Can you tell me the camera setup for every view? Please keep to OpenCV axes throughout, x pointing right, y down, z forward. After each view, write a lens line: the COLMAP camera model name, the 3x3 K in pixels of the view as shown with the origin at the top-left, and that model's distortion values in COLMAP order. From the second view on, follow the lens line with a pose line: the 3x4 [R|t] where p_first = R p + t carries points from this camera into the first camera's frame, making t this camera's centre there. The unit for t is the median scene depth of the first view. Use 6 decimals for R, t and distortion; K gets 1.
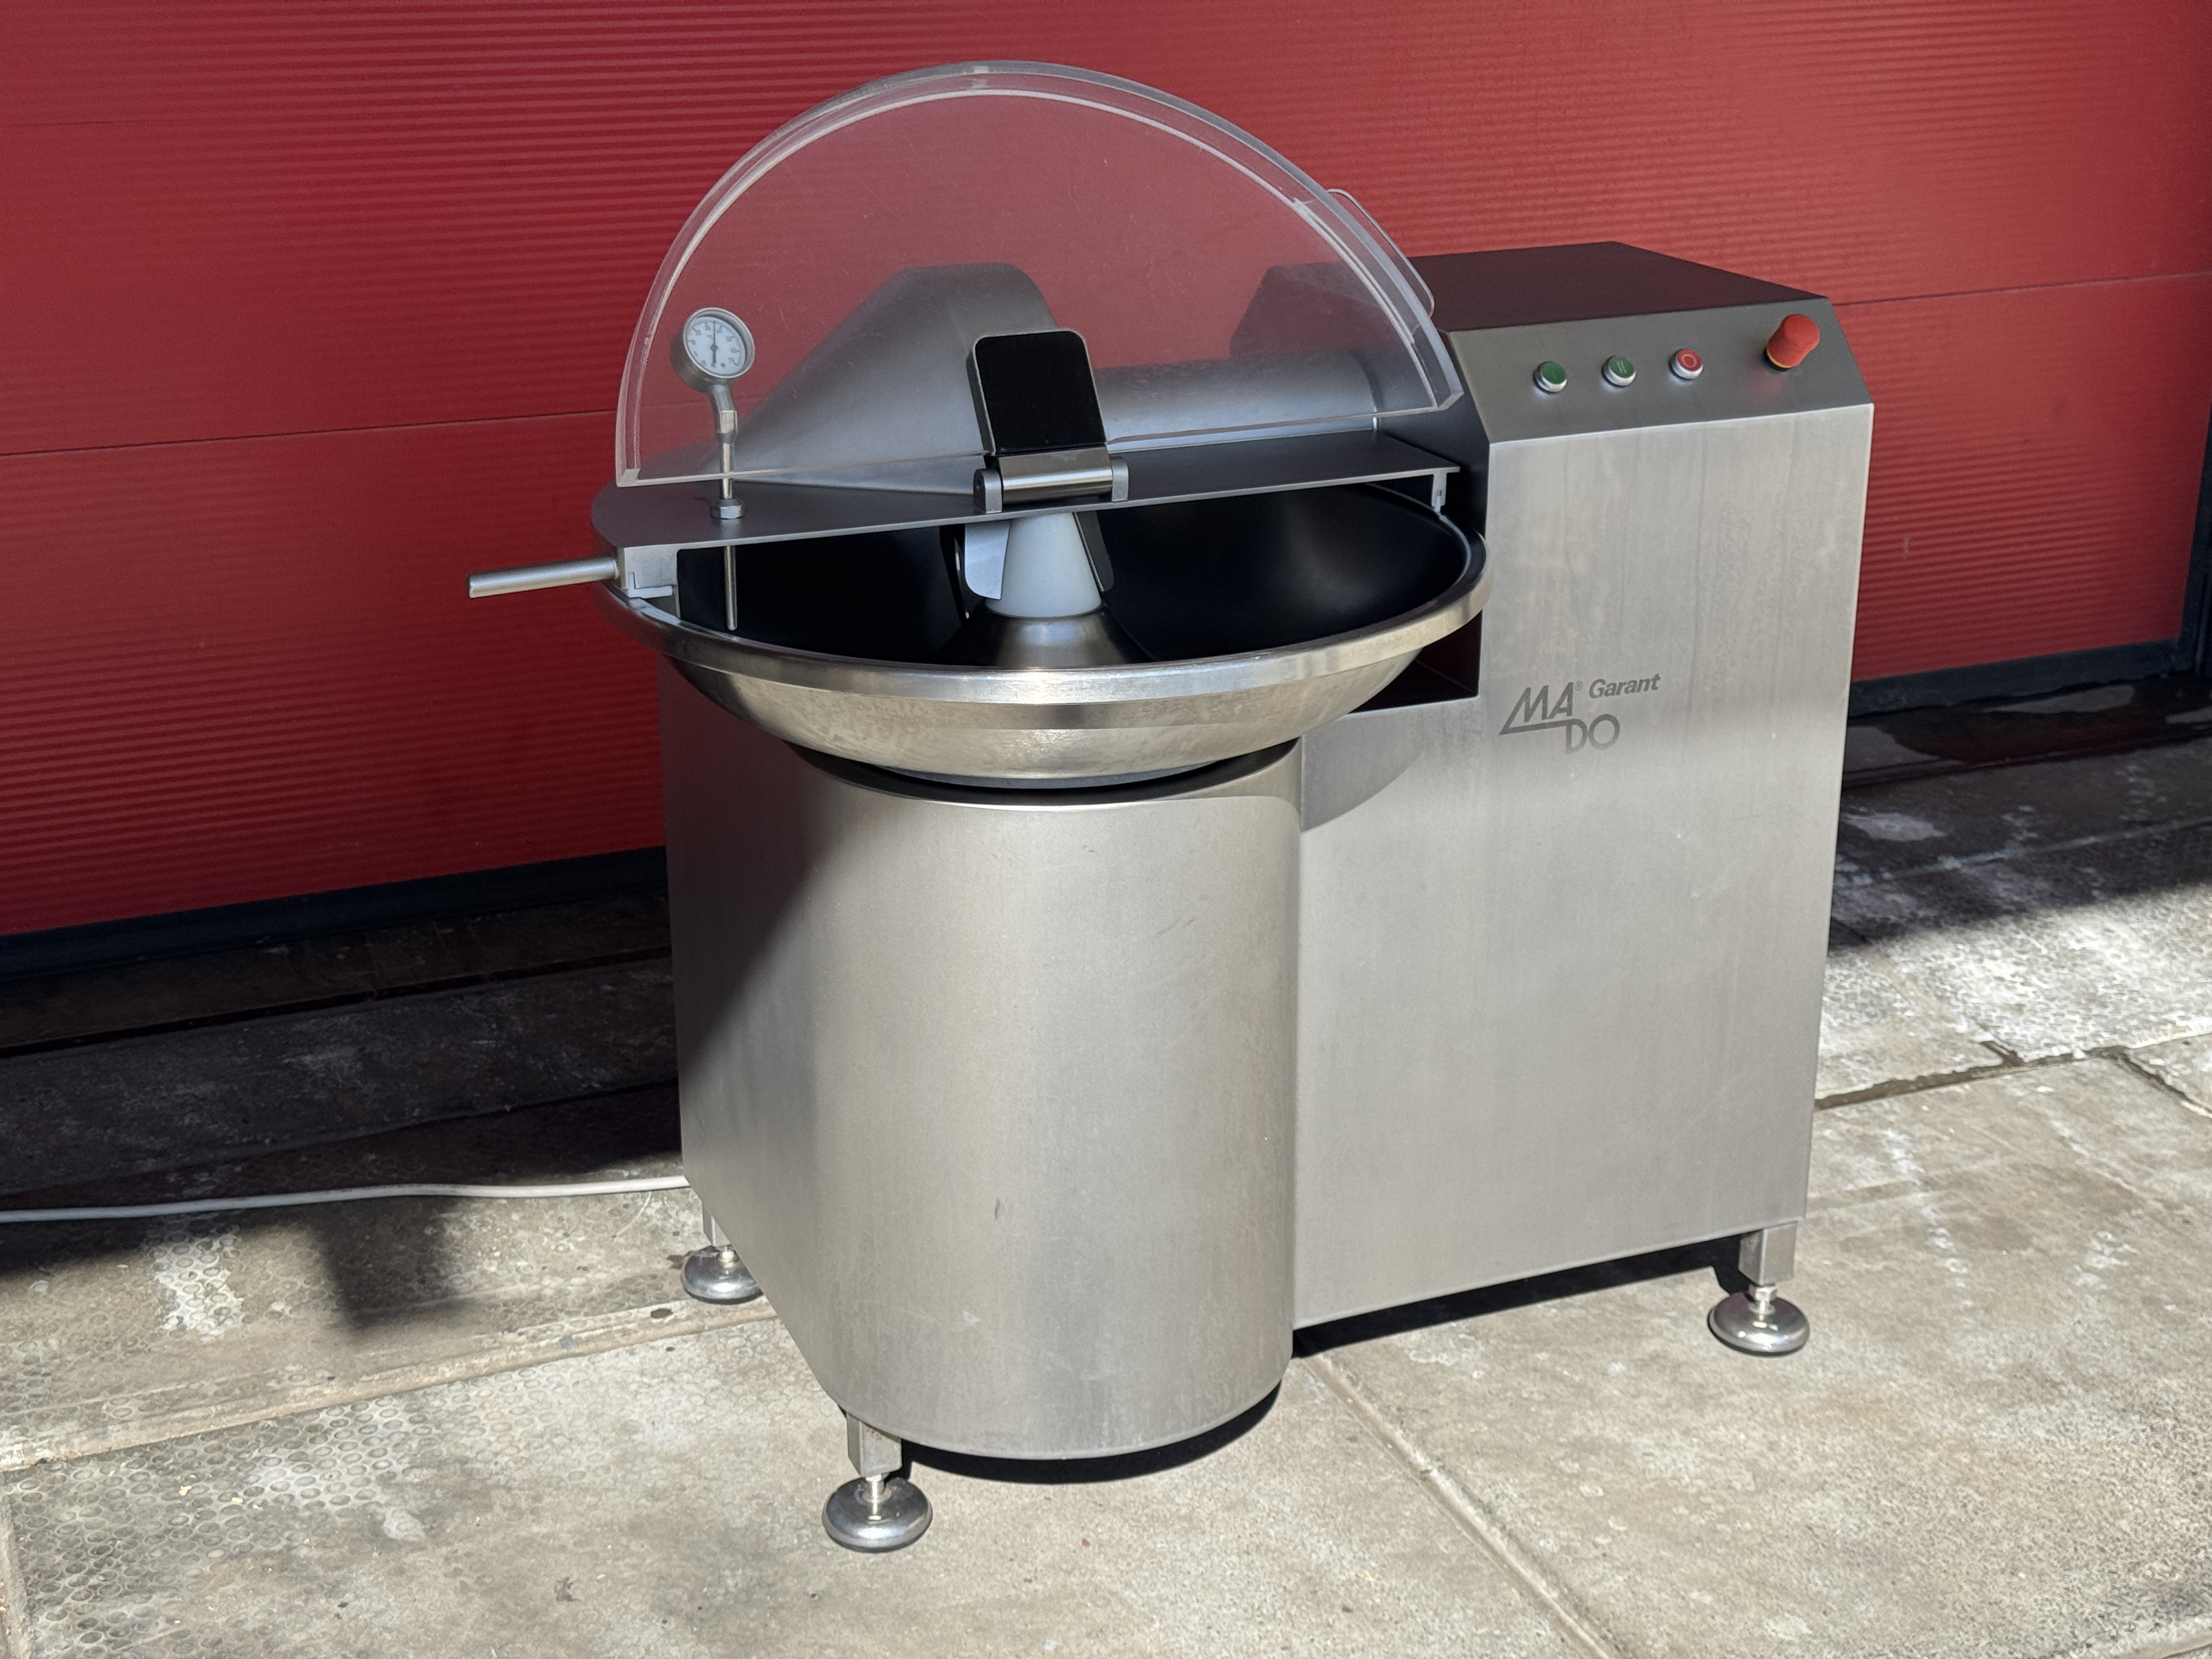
lens RADIAL K [[3100.1, 0, 1109.4], [0, 3100.1, 830.2], [0, 0, 1]] dist [0.117392, 0.000000]
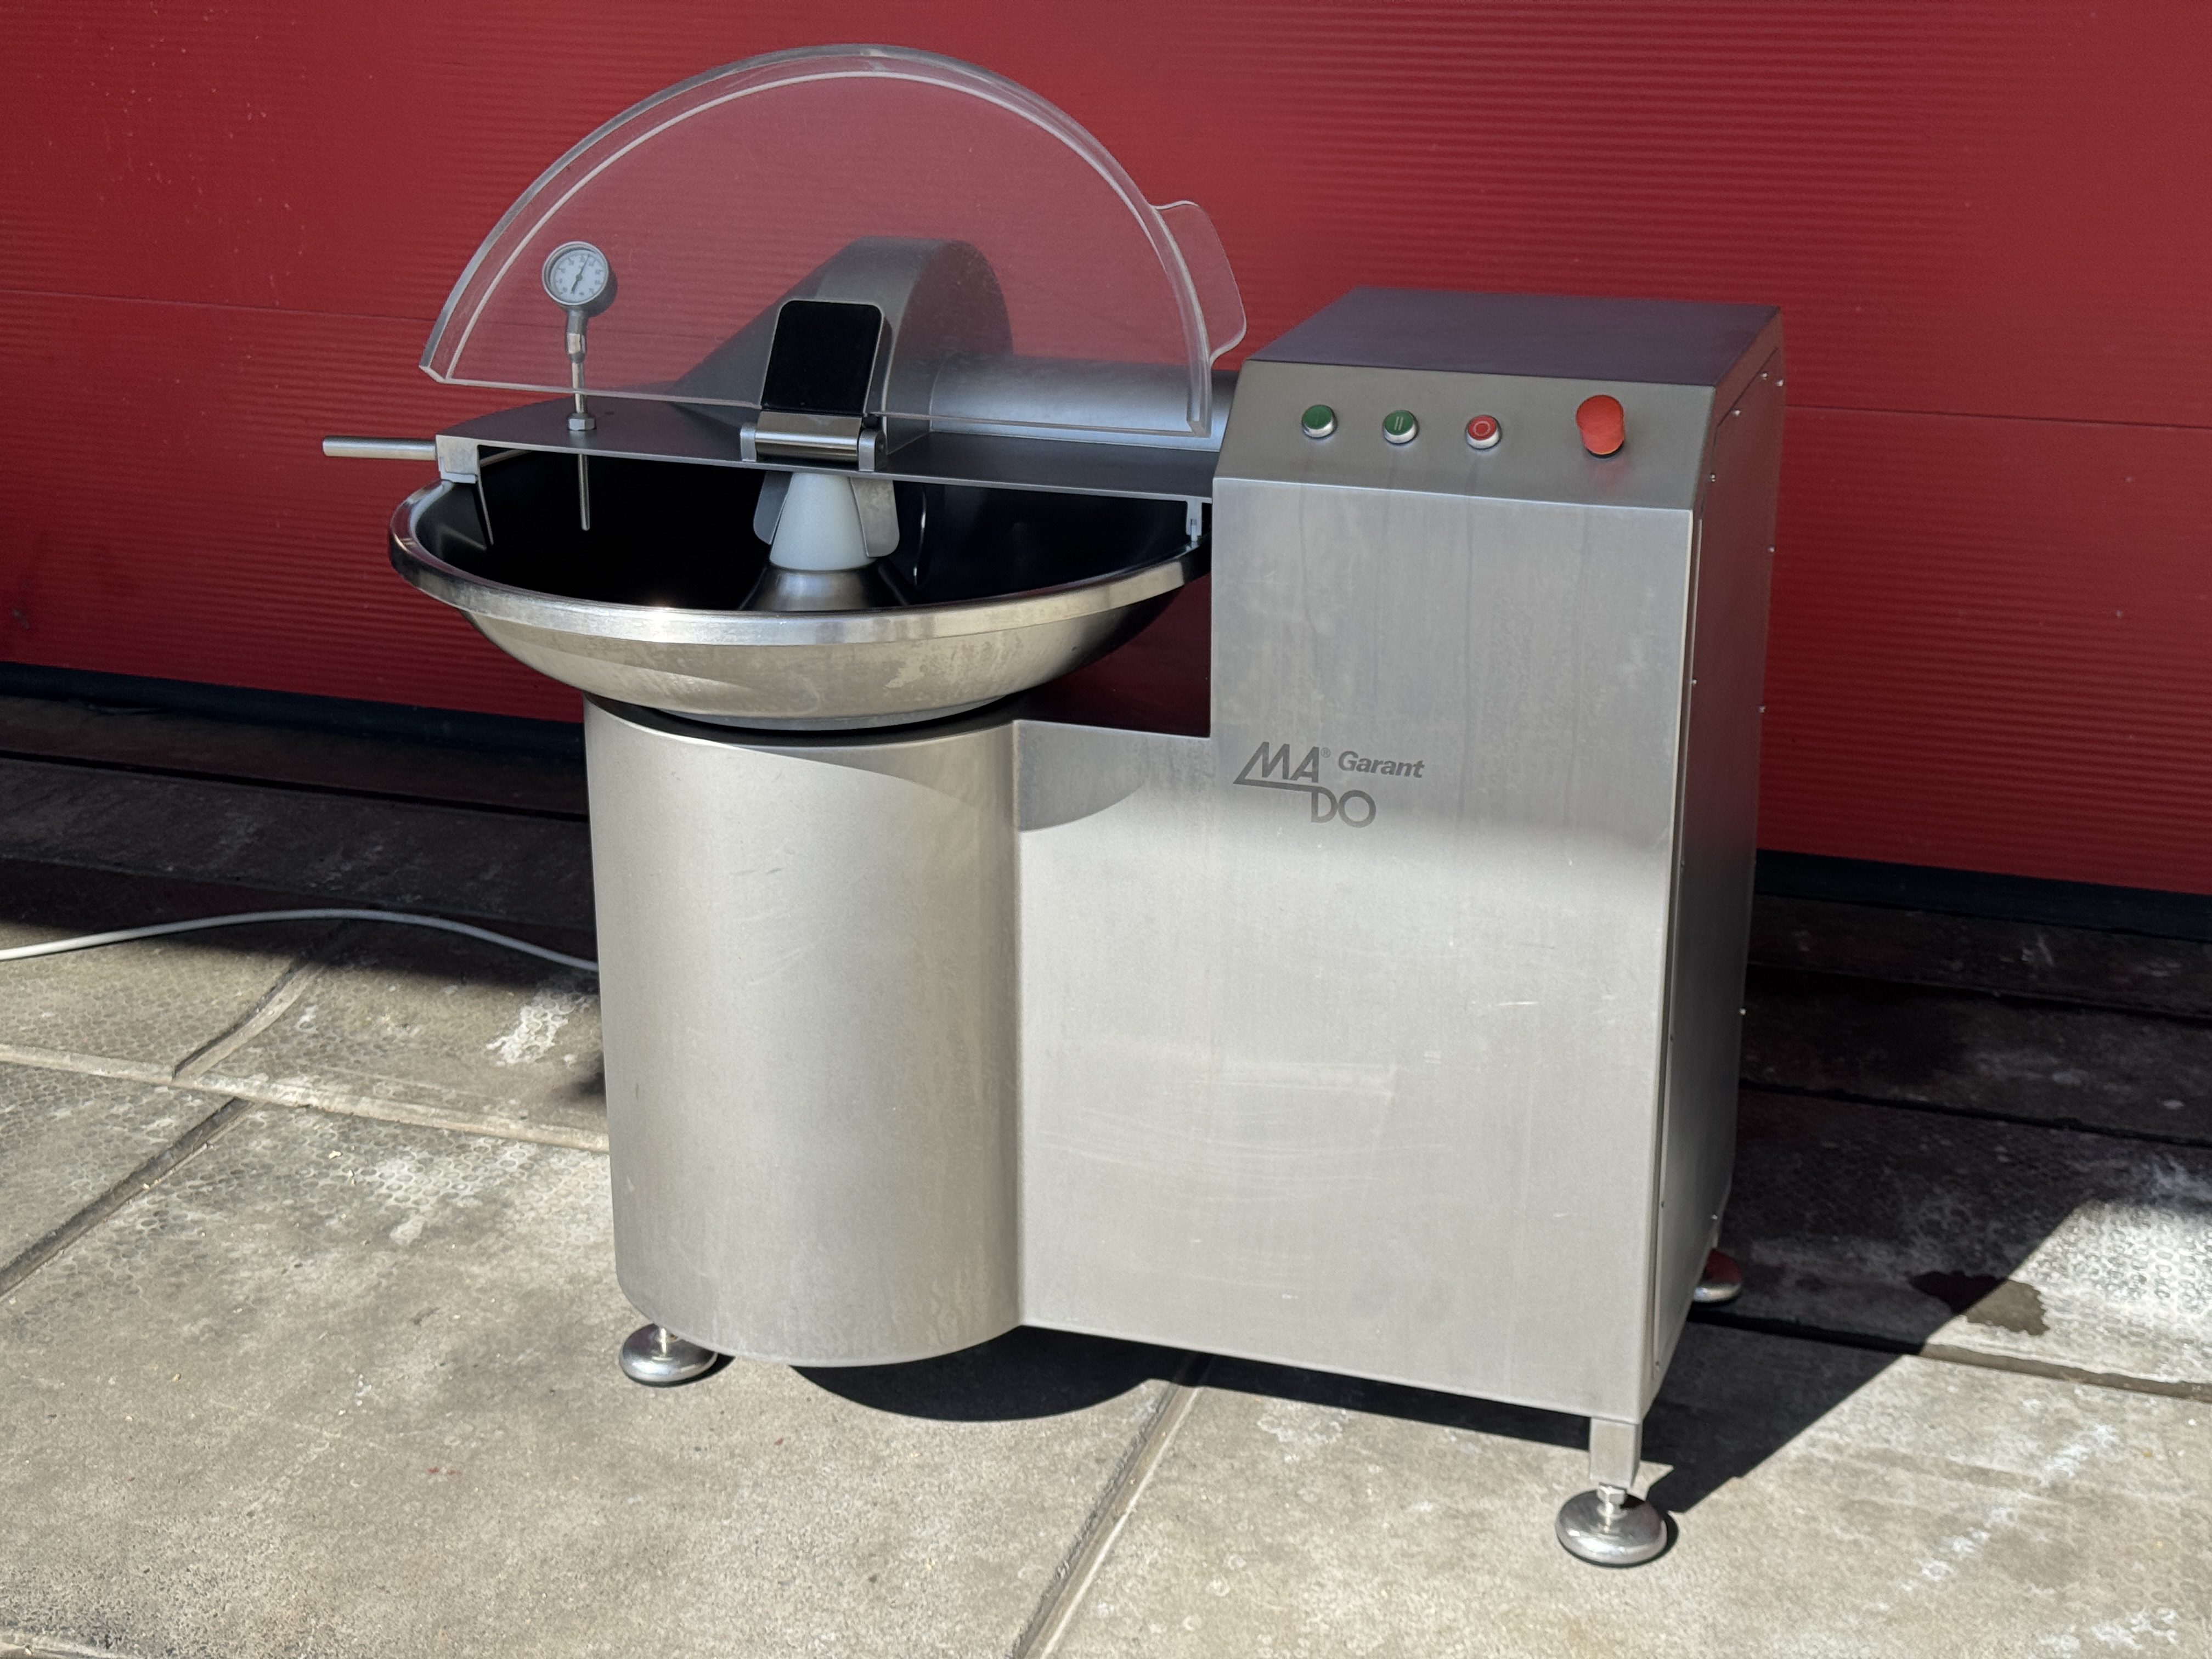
lens RADIAL K [[3100.1, 0, 1117.6], [0, 3100.1, 834.9], [0, 0, 1]] dist [0.117392, 0.000000]
pose [[0.742528, 0.224114, -0.631209, 0.679268], [-0.219938, 0.971691, 0.086278, -0.086504], [0.632676, 0.074764, 0.770799, 0.231724]]
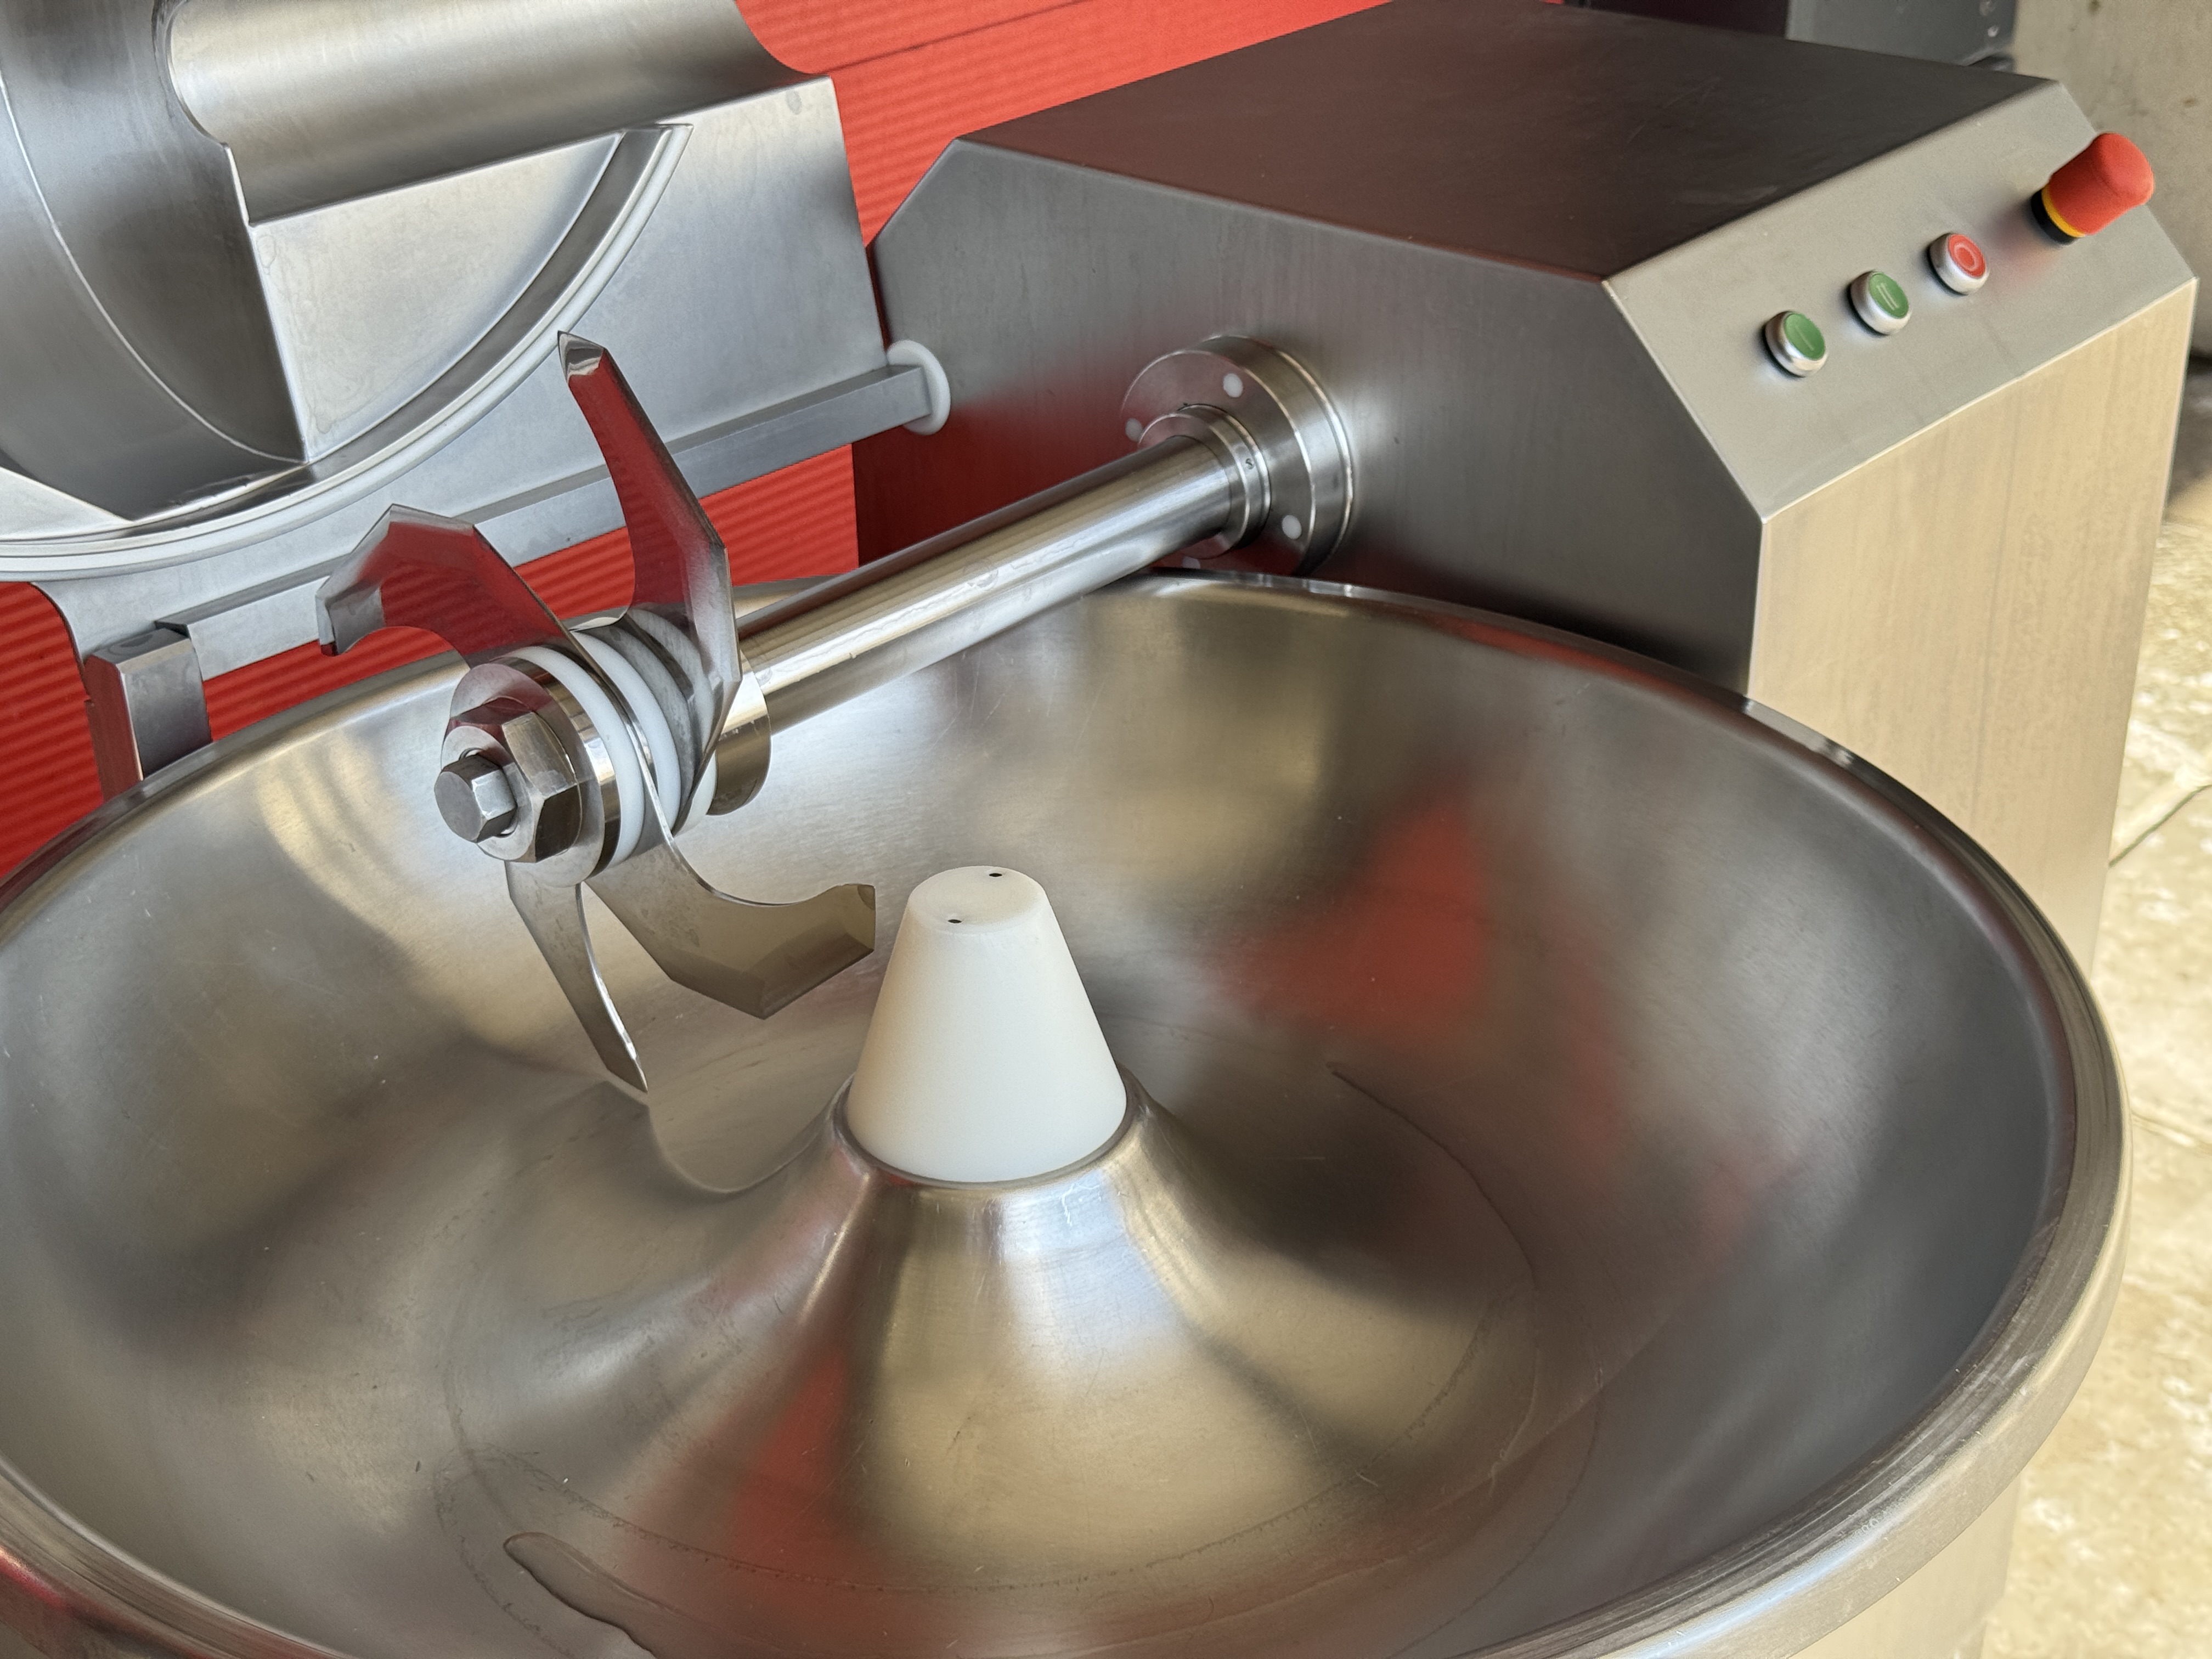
lens RADIAL K [[3100.1, 0, 1099.3], [0, 3100.1, 818.7], [0, 0, 1]] dist [0.117392, 0.000000]
pose [[0.901099, -0.213365, 0.377487, -0.142338], [0.162876, 0.973361, 0.161365, -0.159971], [-0.401861, -0.083923, 0.911847, 0.567053]]
